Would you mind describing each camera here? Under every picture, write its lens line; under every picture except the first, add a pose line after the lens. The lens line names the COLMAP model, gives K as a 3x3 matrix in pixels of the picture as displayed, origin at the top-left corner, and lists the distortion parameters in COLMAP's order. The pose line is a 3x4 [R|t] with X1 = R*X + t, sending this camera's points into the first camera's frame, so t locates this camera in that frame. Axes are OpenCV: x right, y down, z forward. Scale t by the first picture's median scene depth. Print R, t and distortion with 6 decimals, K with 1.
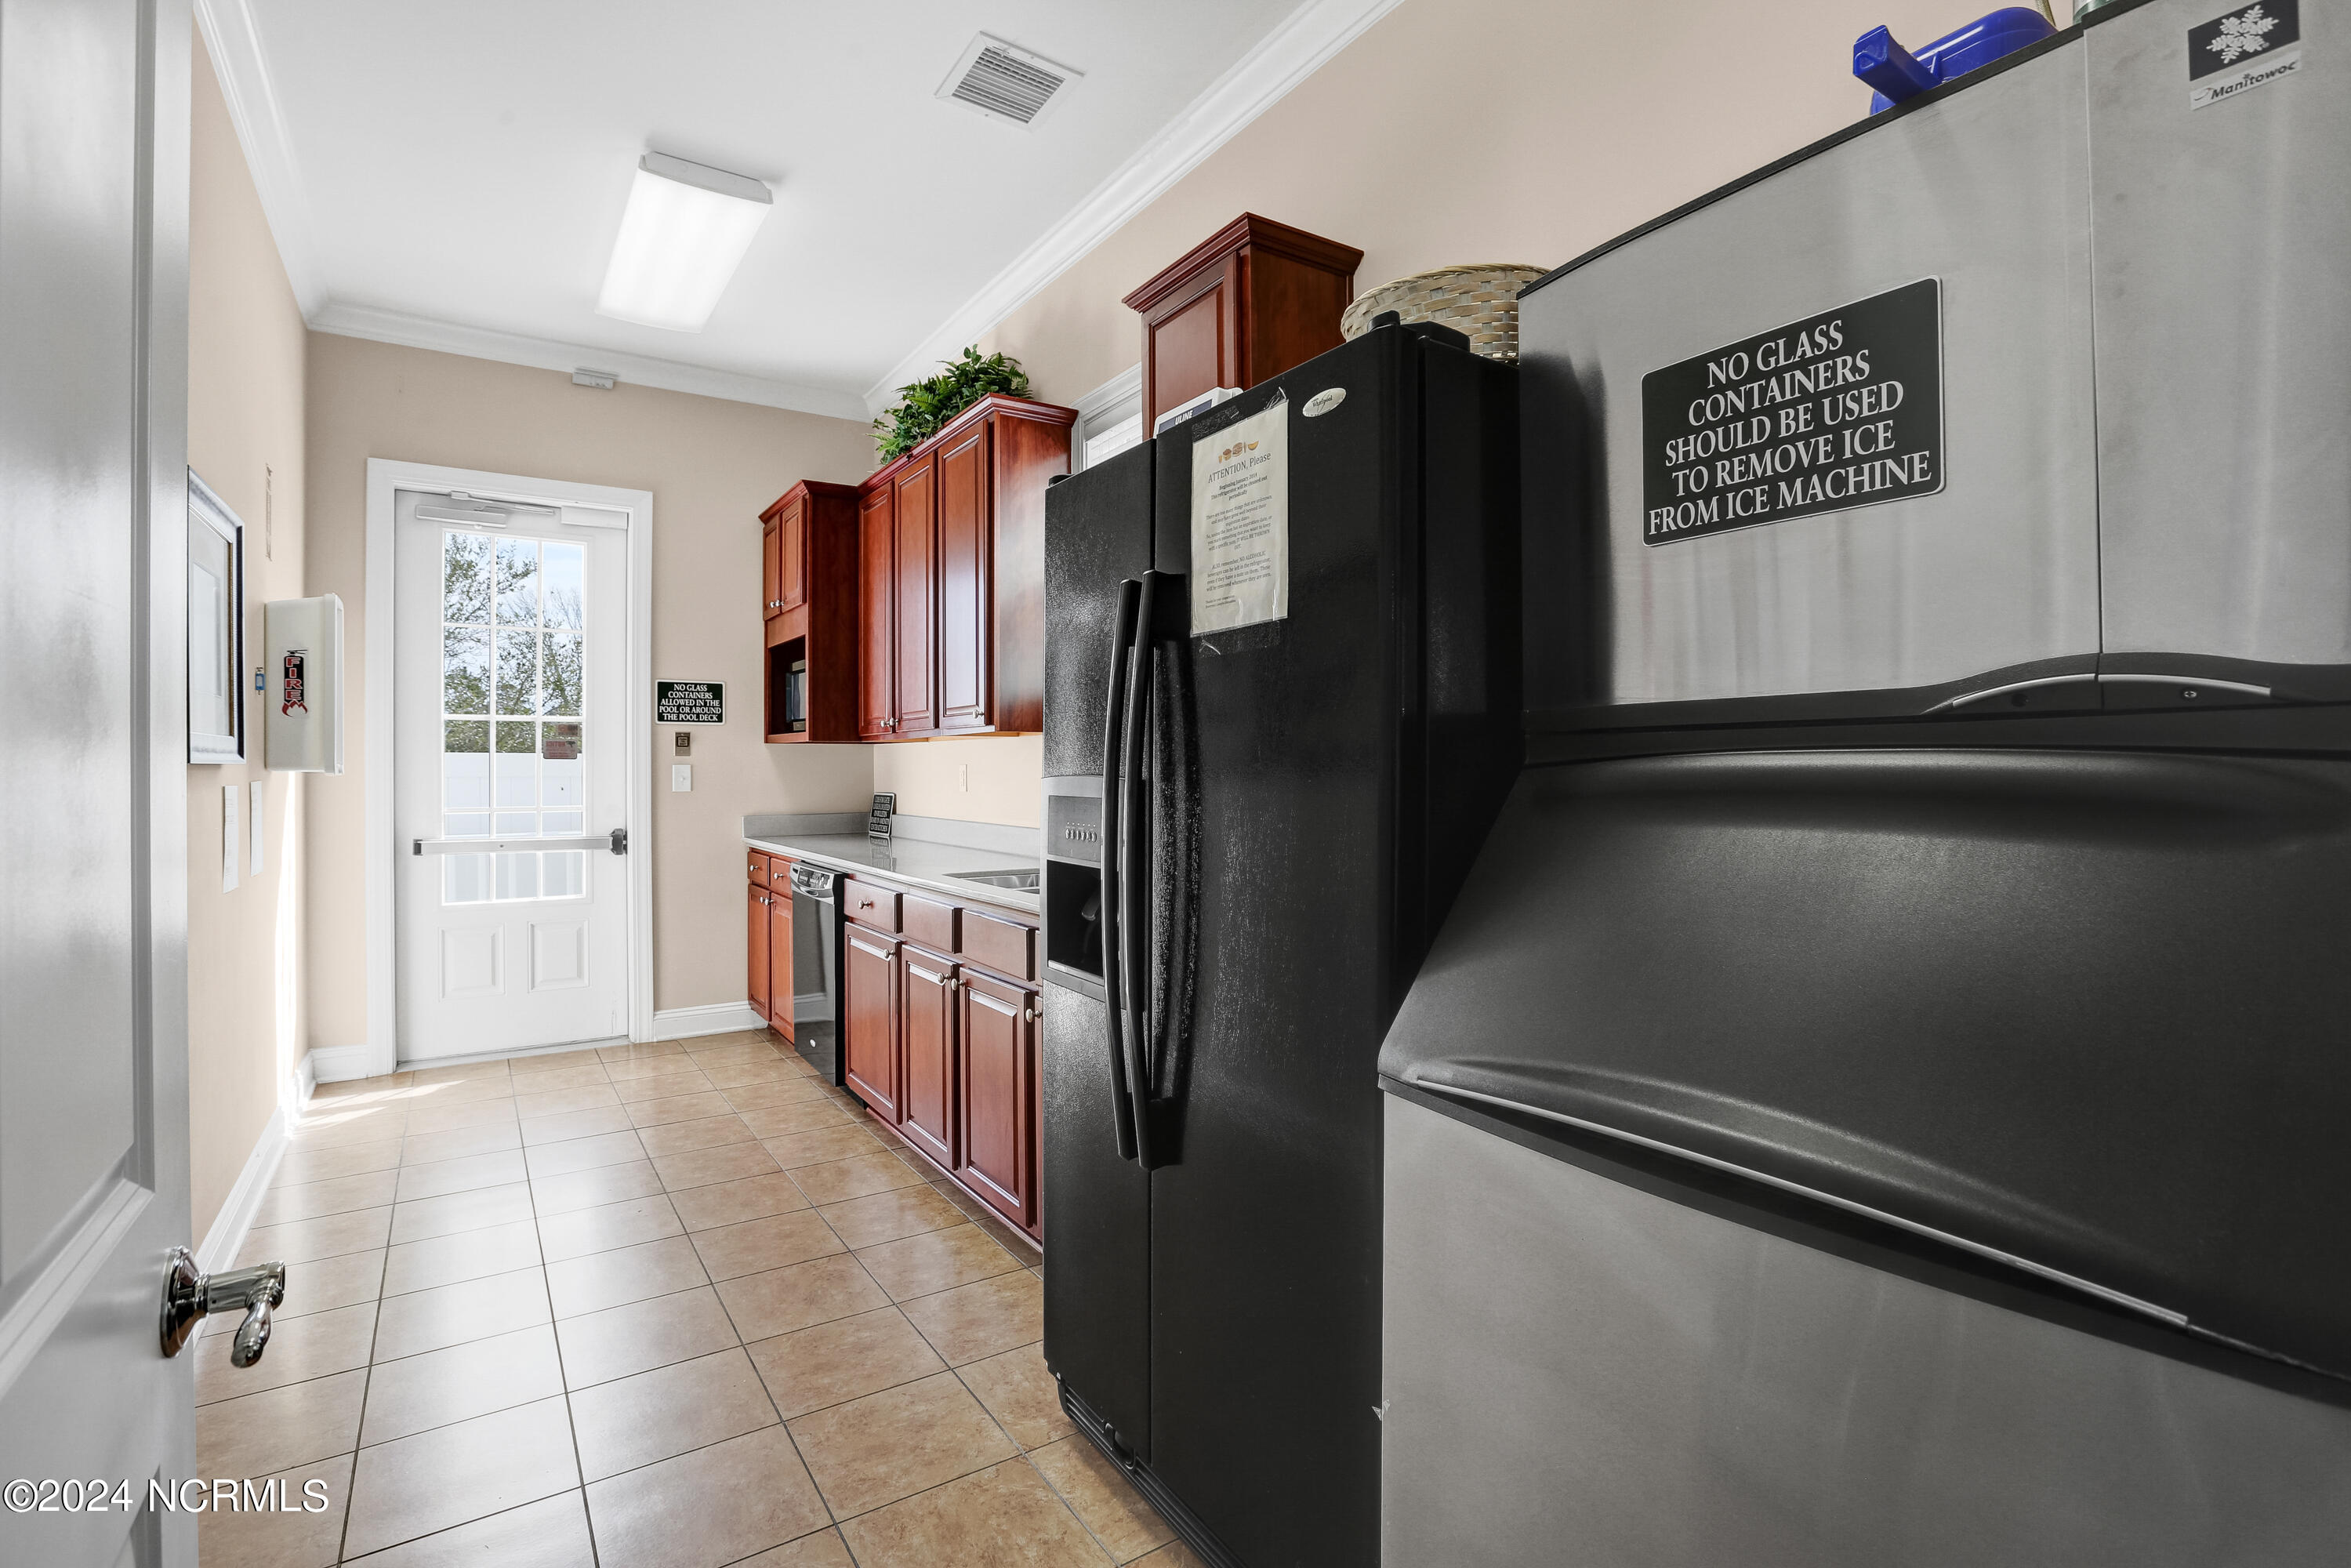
lens RADIAL K [[1102.0, 0, 1177.3], [0, 1102.0, 779.9], [0, 0, 1]] dist [-0.004939, -0.000238]
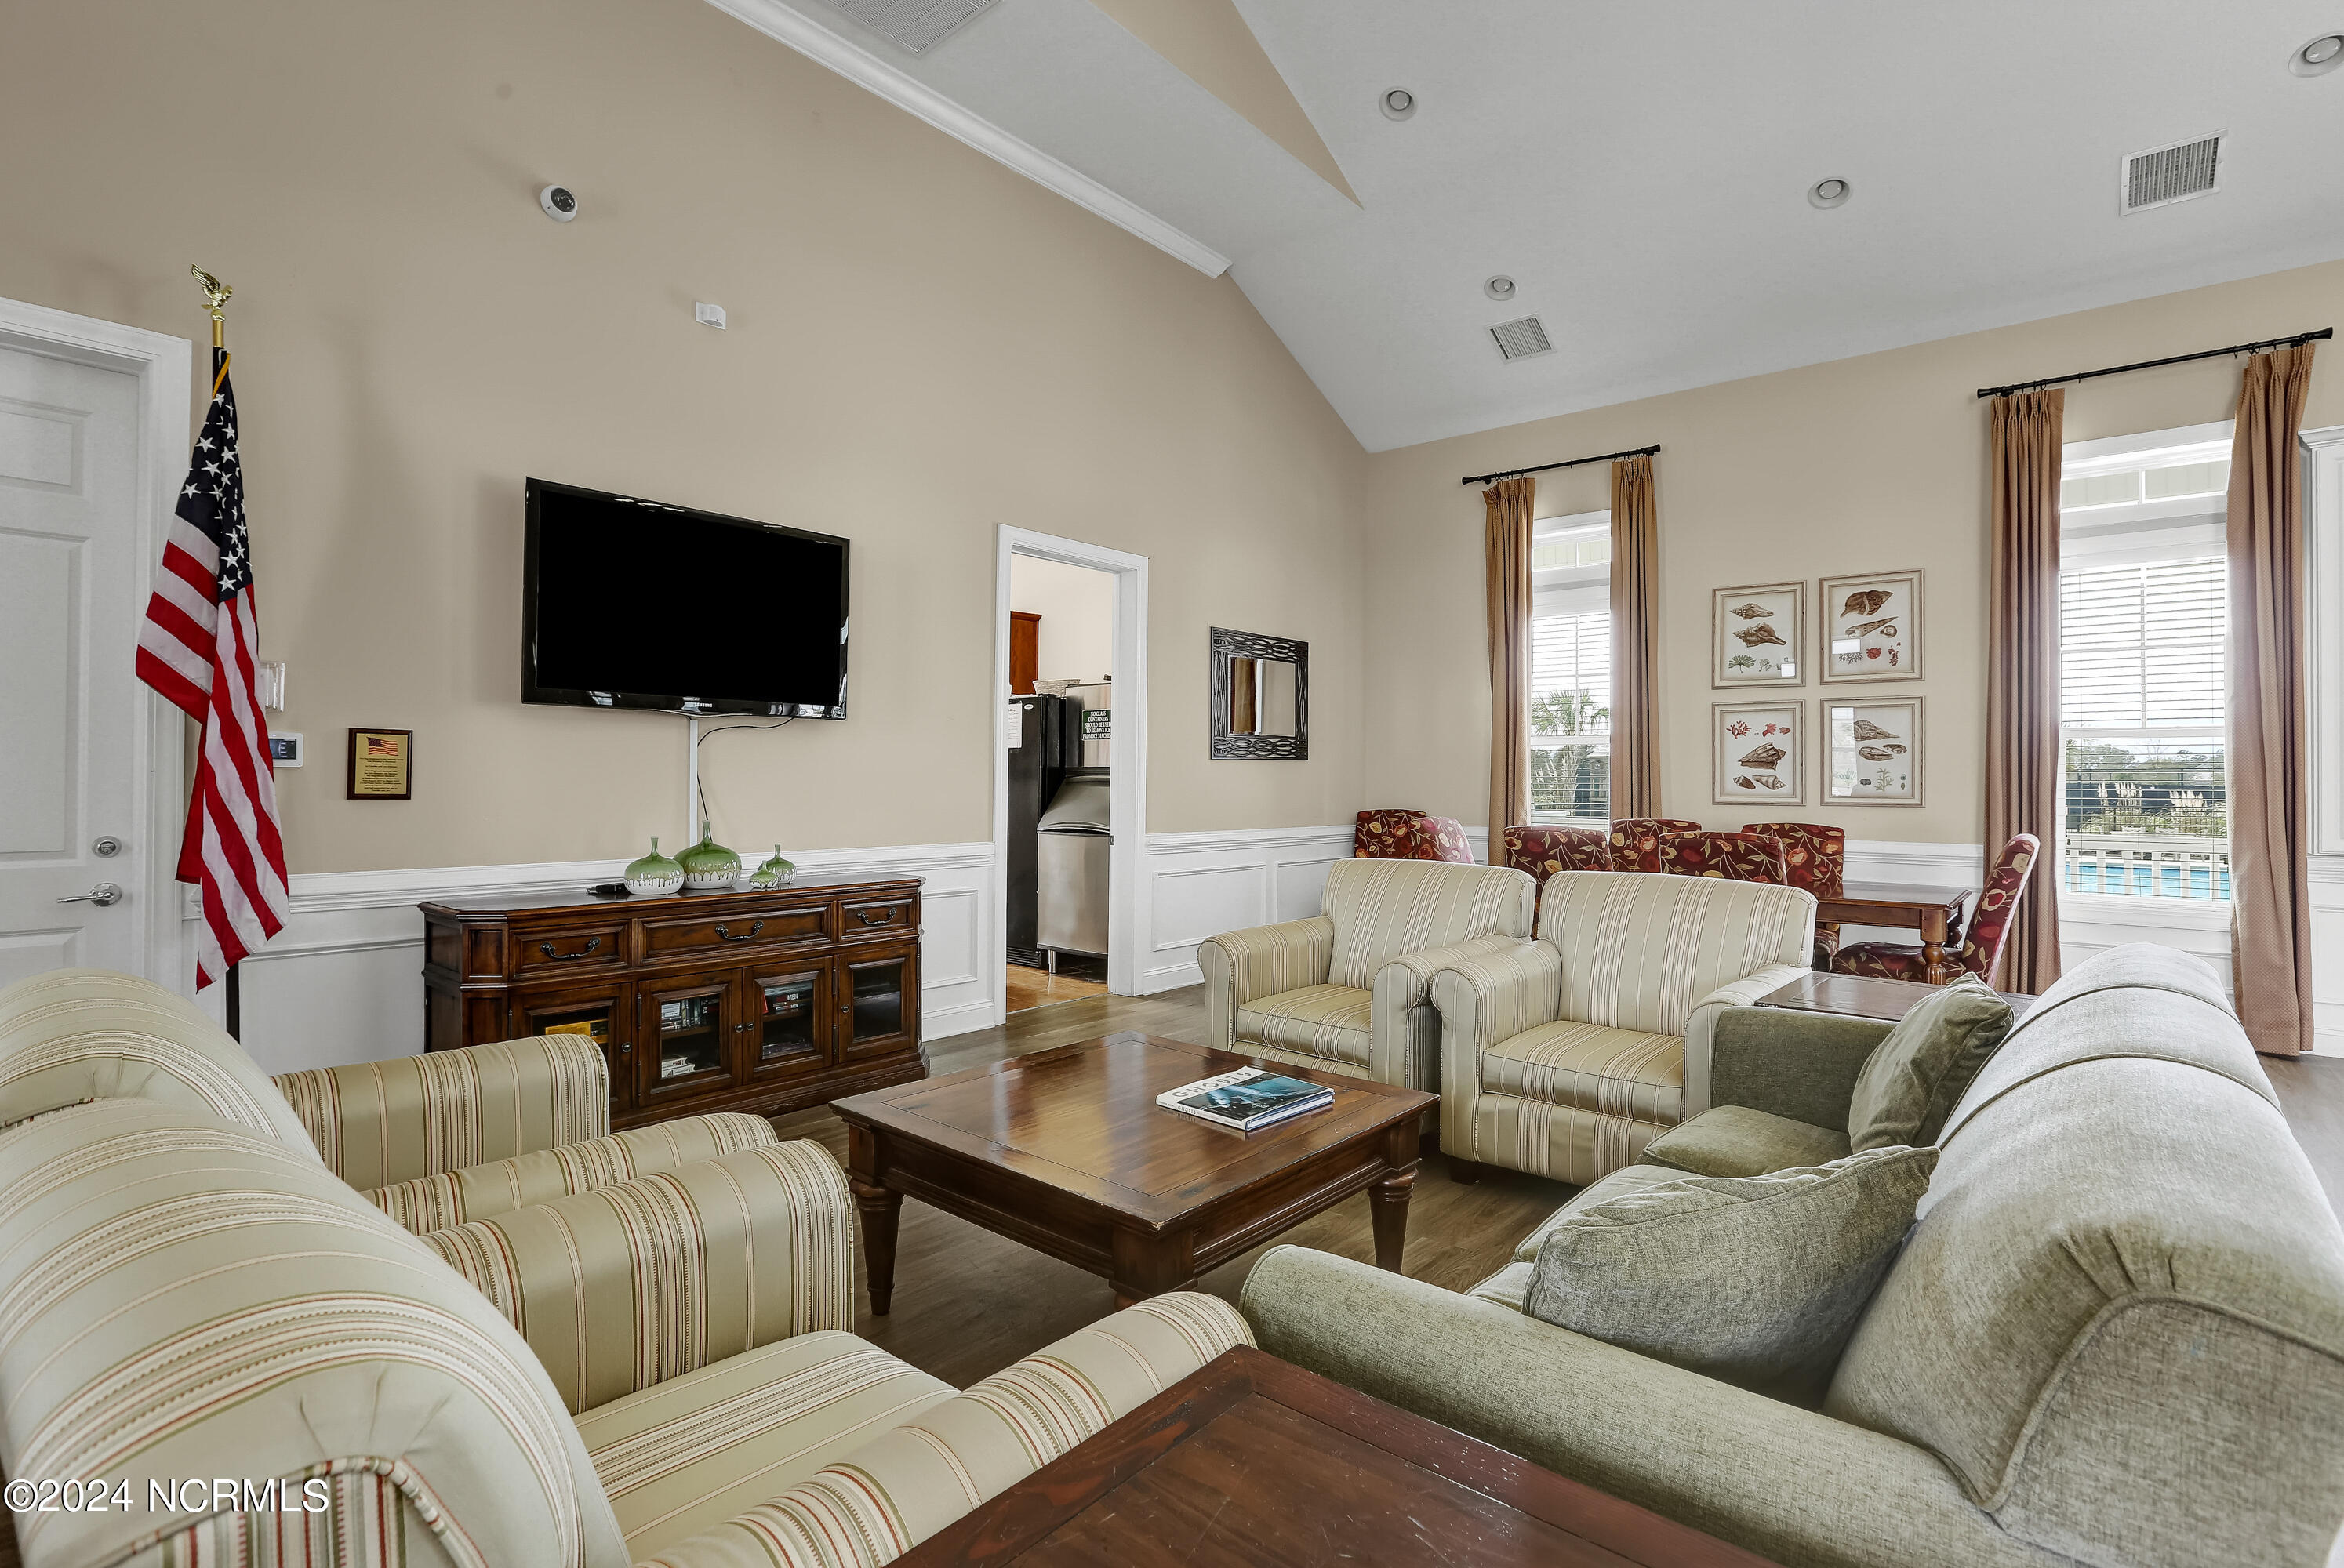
lens RADIAL K [[1098.5, 0, 1168.9], [0, 1098.5, 781.0], [0, 0, 1]] dist [-0.004939, -0.000238]
pose [[0.964655, 0.008794, 0.263368, -0.583923], [-0.006730, 0.999939, -0.008737, 0.049996], [-0.263429, 0.006656, 0.964656, -4.115013]]
